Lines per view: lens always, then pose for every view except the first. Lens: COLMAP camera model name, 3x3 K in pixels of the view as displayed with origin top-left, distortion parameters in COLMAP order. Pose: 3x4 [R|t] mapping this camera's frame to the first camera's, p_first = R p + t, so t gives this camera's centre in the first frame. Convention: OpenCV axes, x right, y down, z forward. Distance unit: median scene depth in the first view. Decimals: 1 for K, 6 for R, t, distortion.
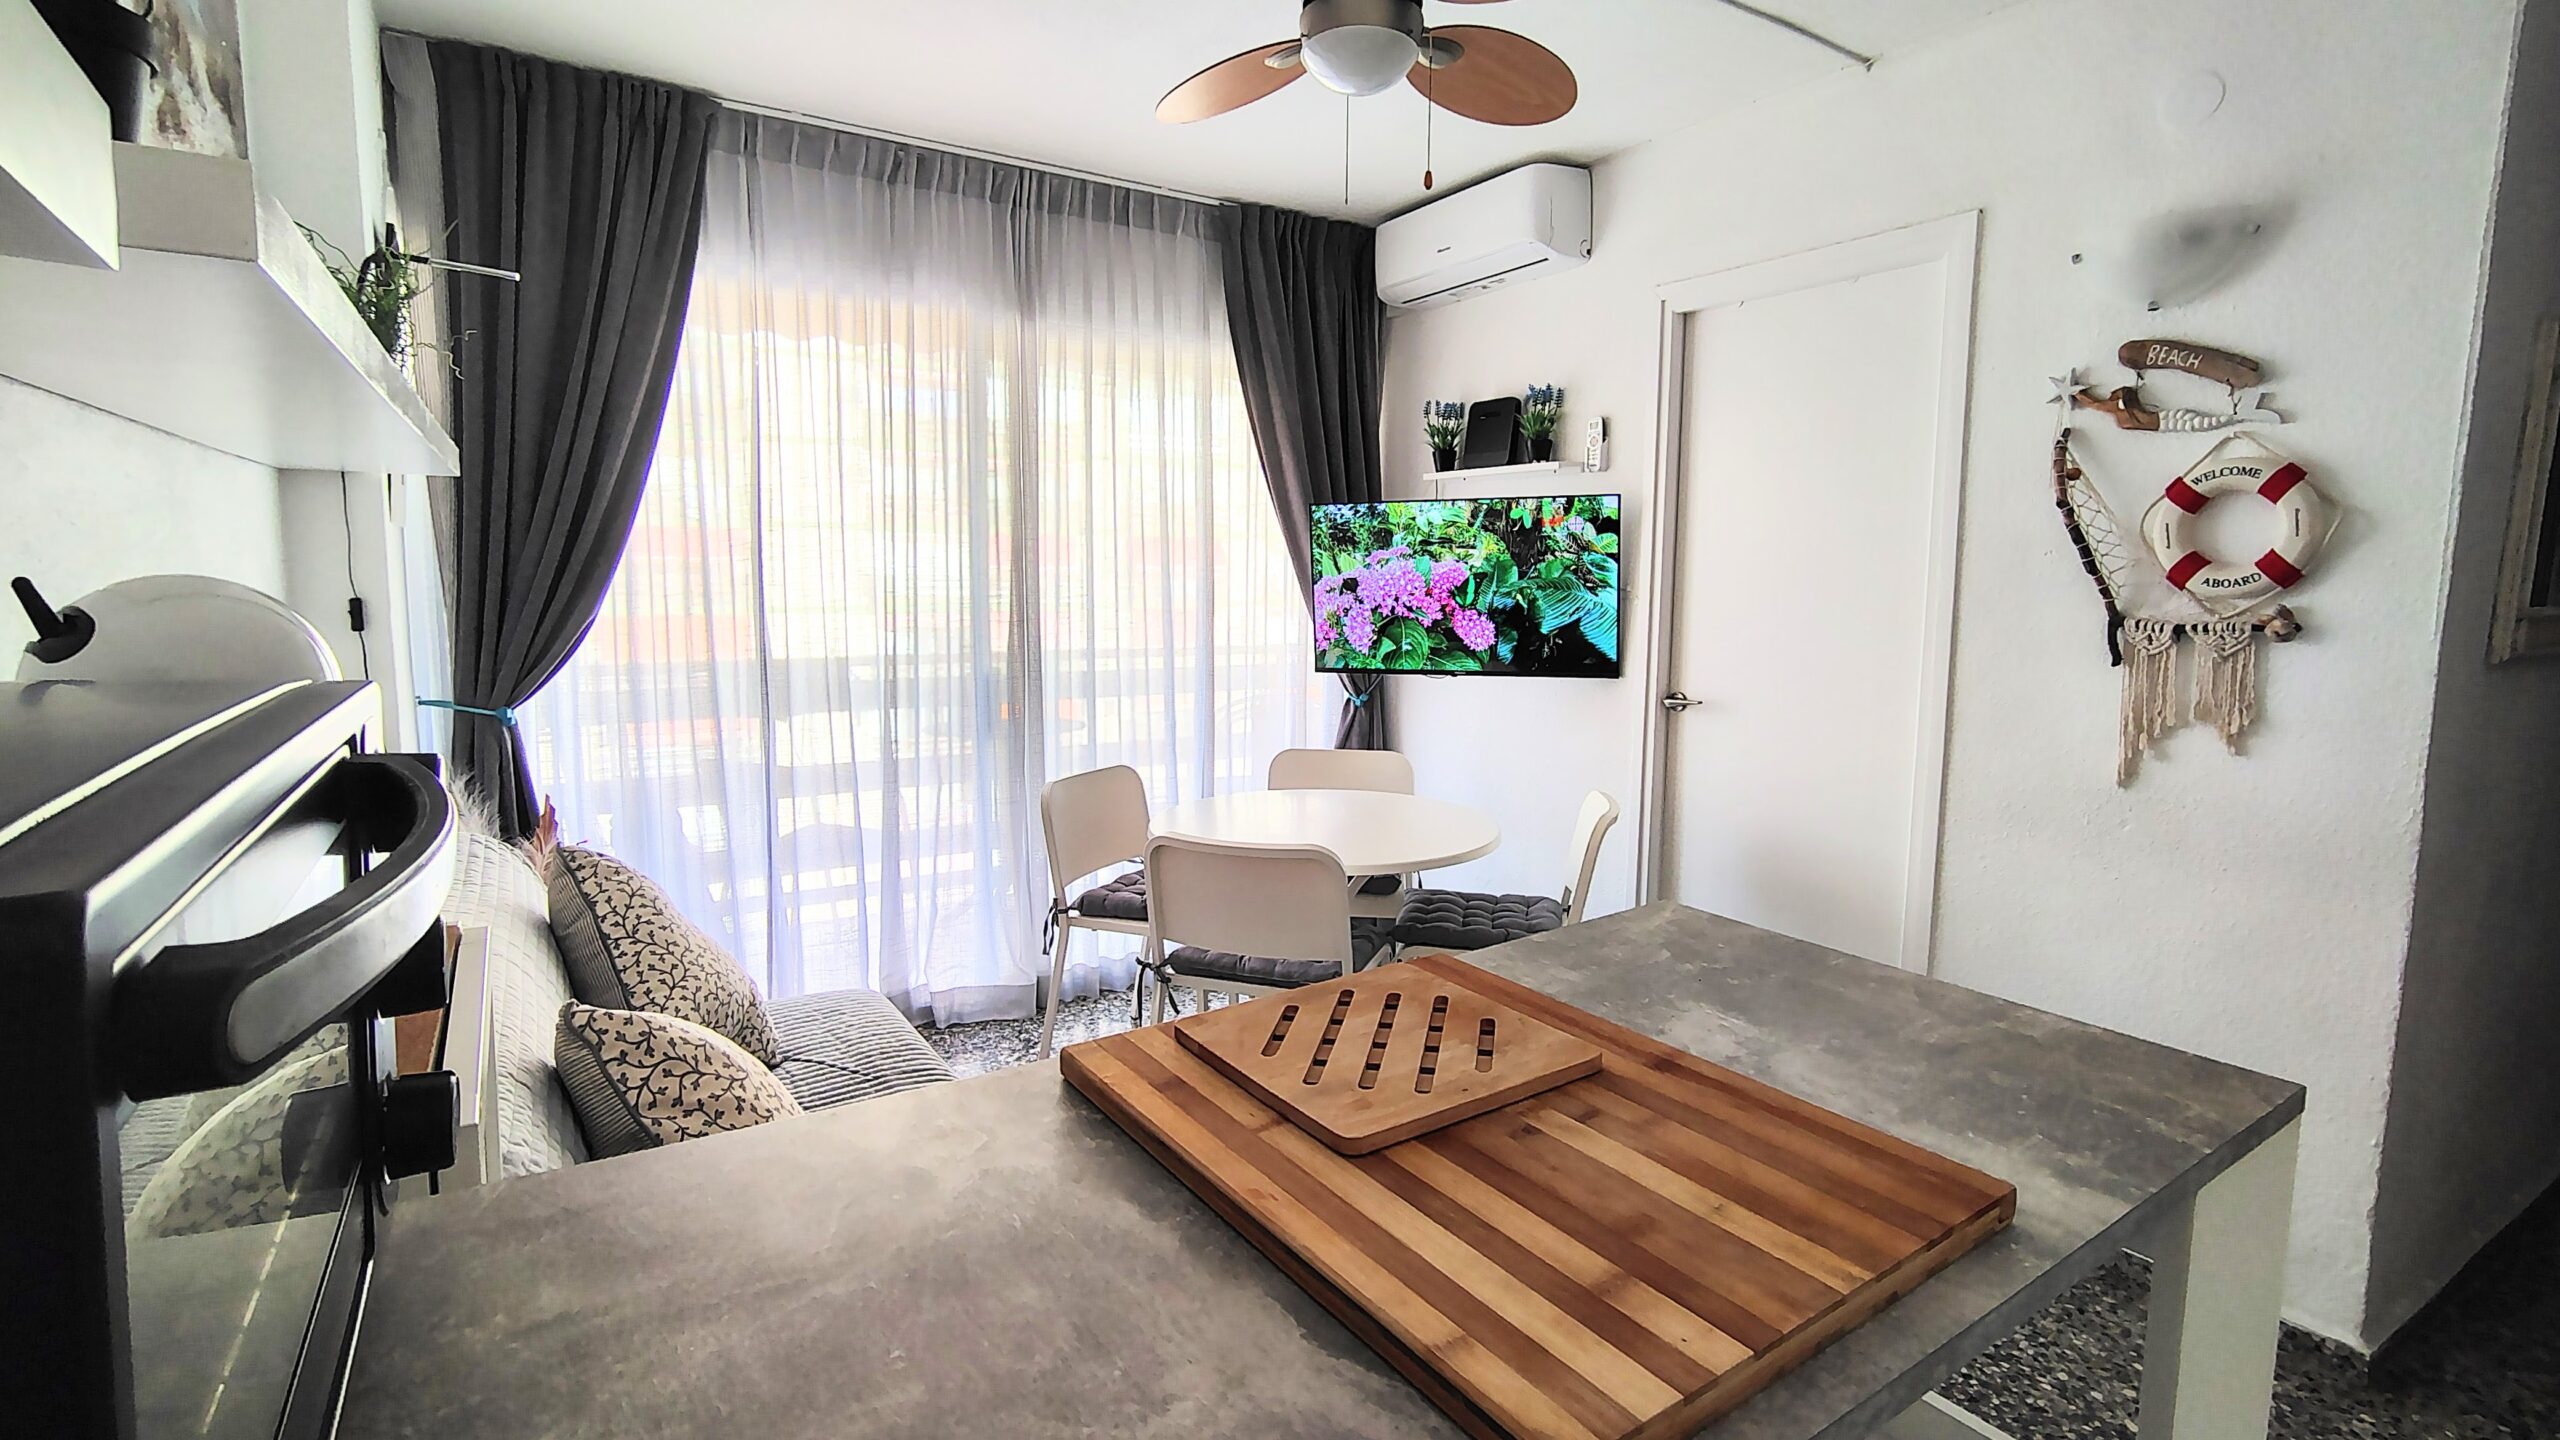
lens RADIAL K [[1200.8, 0, 1277.2], [0, 1200.8, 702.3], [0, 0, 1]] dist [-0.012720, 0.000802]
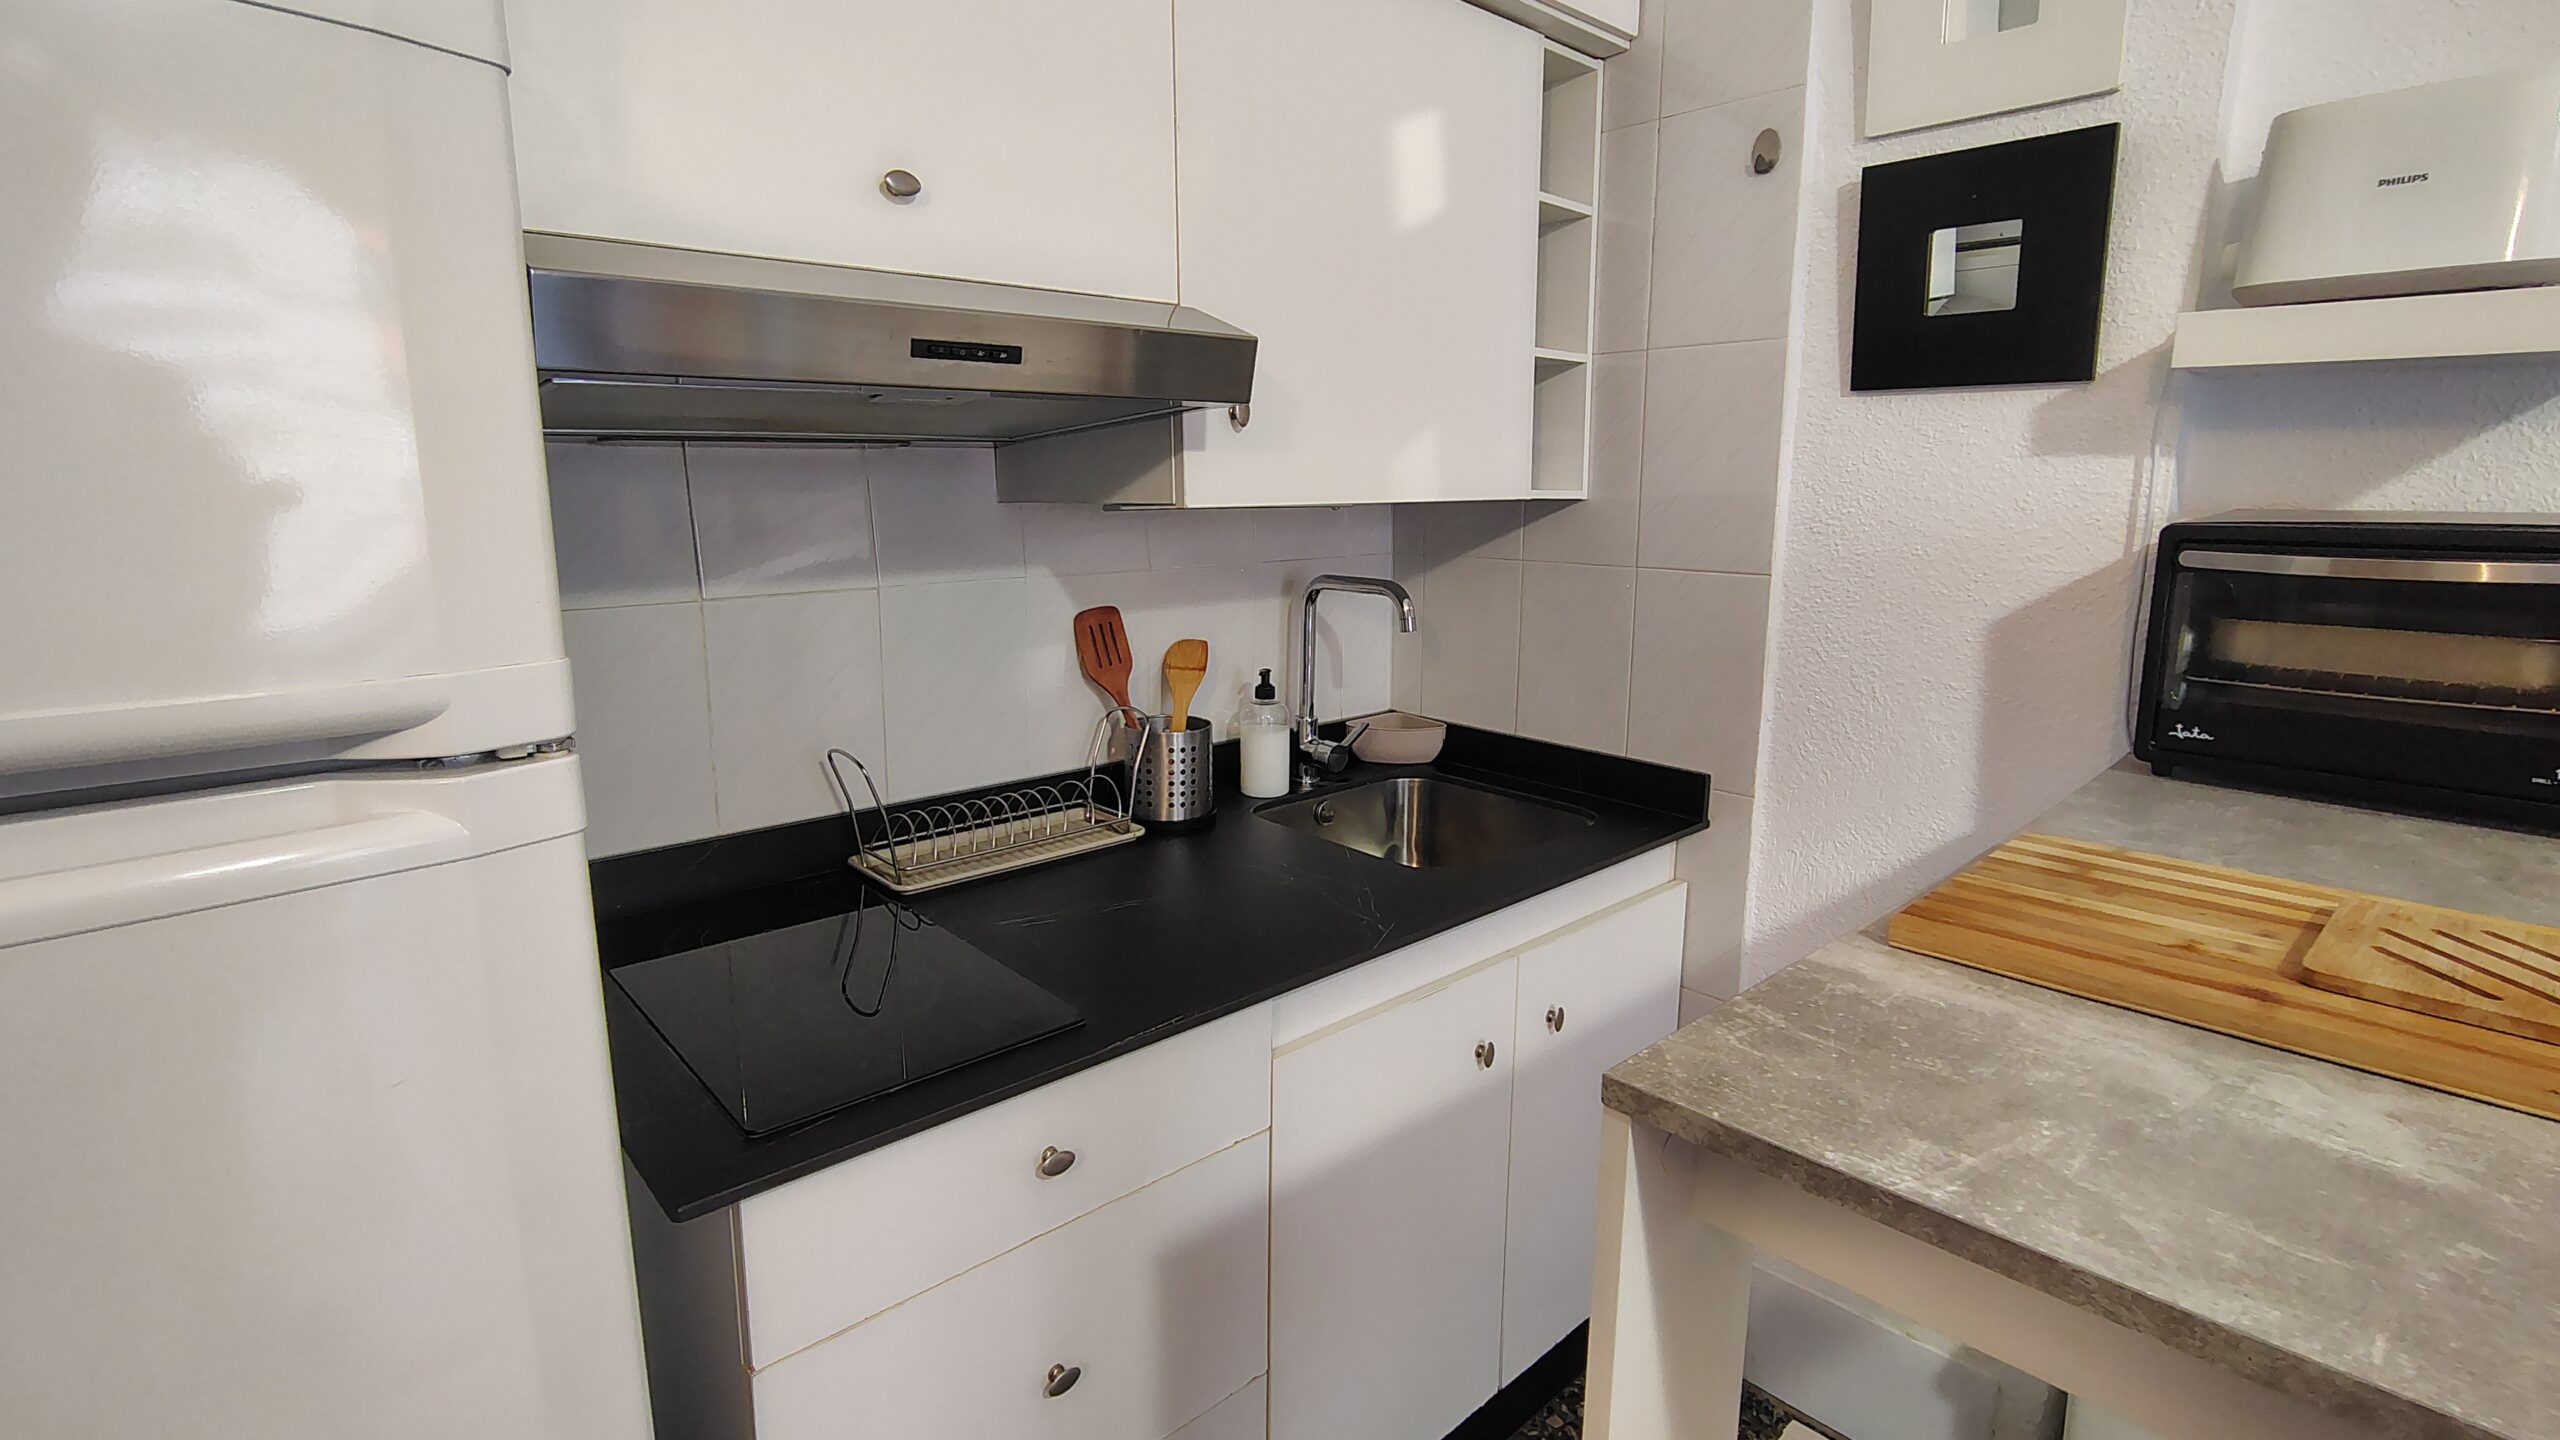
lens RADIAL K [[1200.8, 0, 1277.2], [0, 1200.8, 702.3], [0, 0, 1]] dist [-0.012720, 0.000802]
pose [[-0.985127, 0.024443, -0.170083, 0.252658], [-0.026257, 0.956791, 0.289587, -0.033213], [0.169812, 0.289746, -0.941919, 0.345451]]
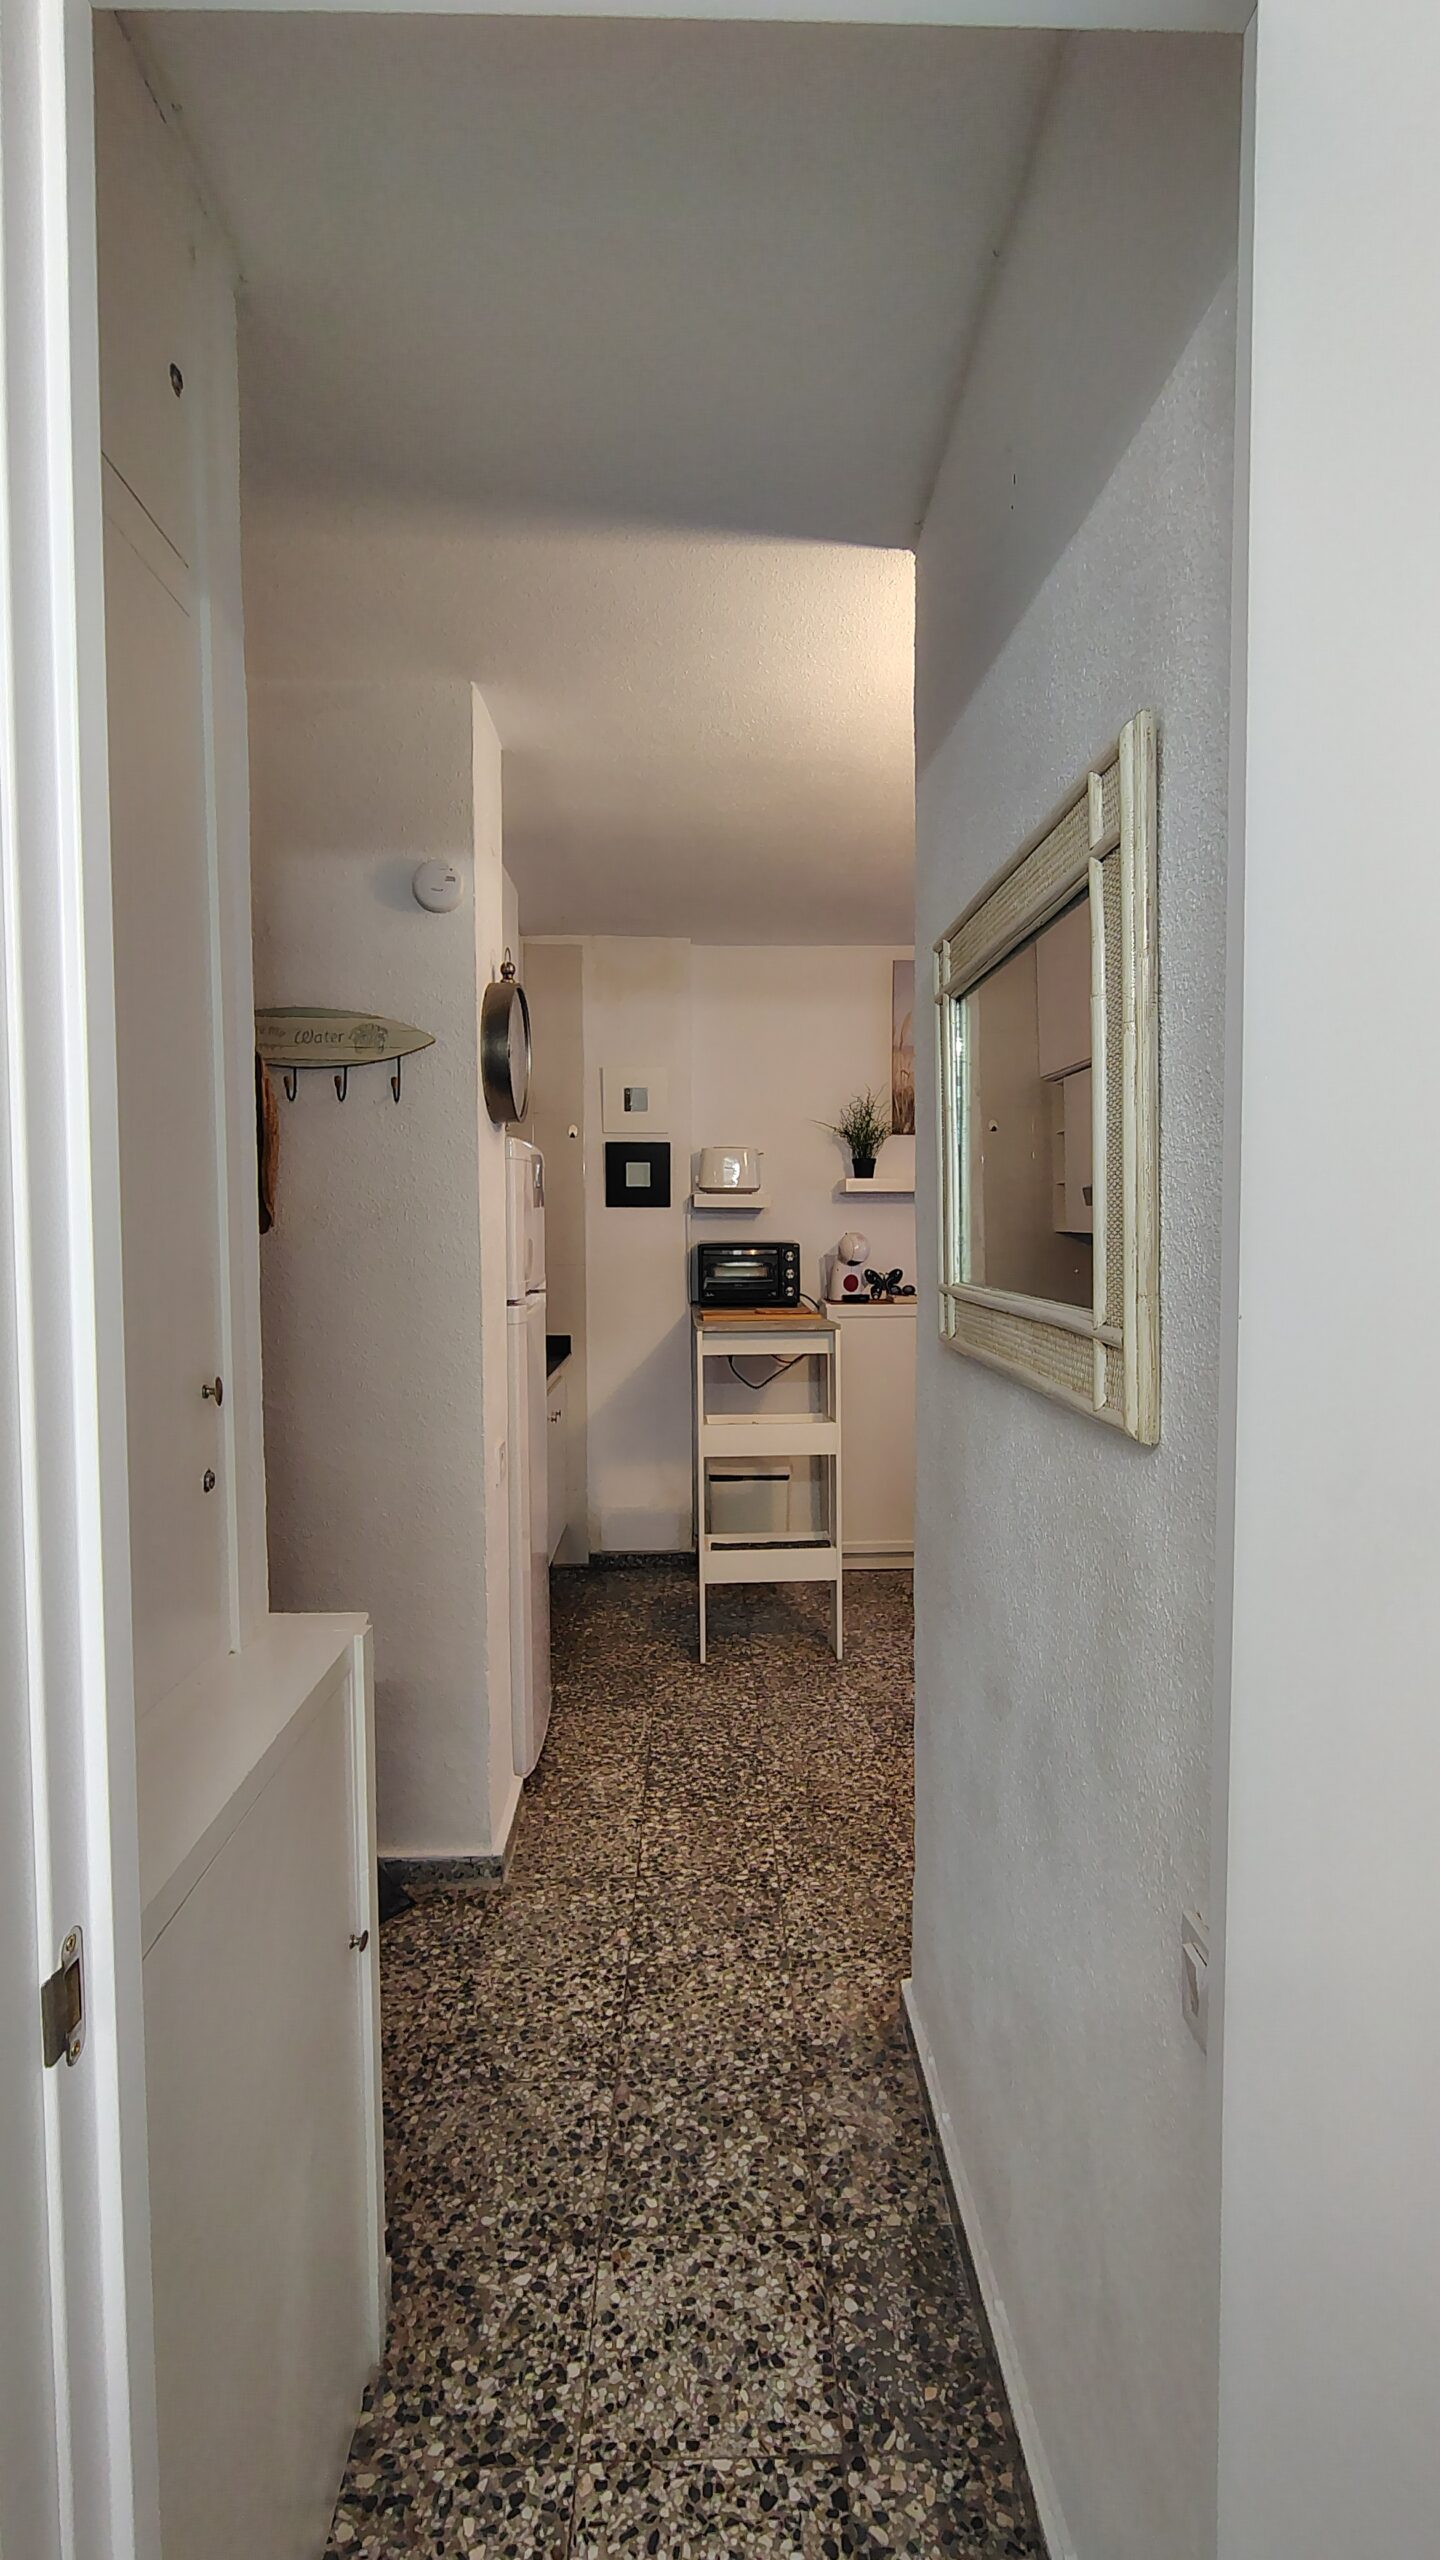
lens RADIAL K [[1218.6, 0, 720.0], [0, 1218.6, 1280.0], [0, 0, 1]] dist [-0.014657, 0.000082]
pose [[-0.513719, 0.031360, -0.857385, 1.178320], [-0.096593, 0.990864, 0.094118, -0.086609], [0.852503, 0.131168, -0.505997, 0.814005]]
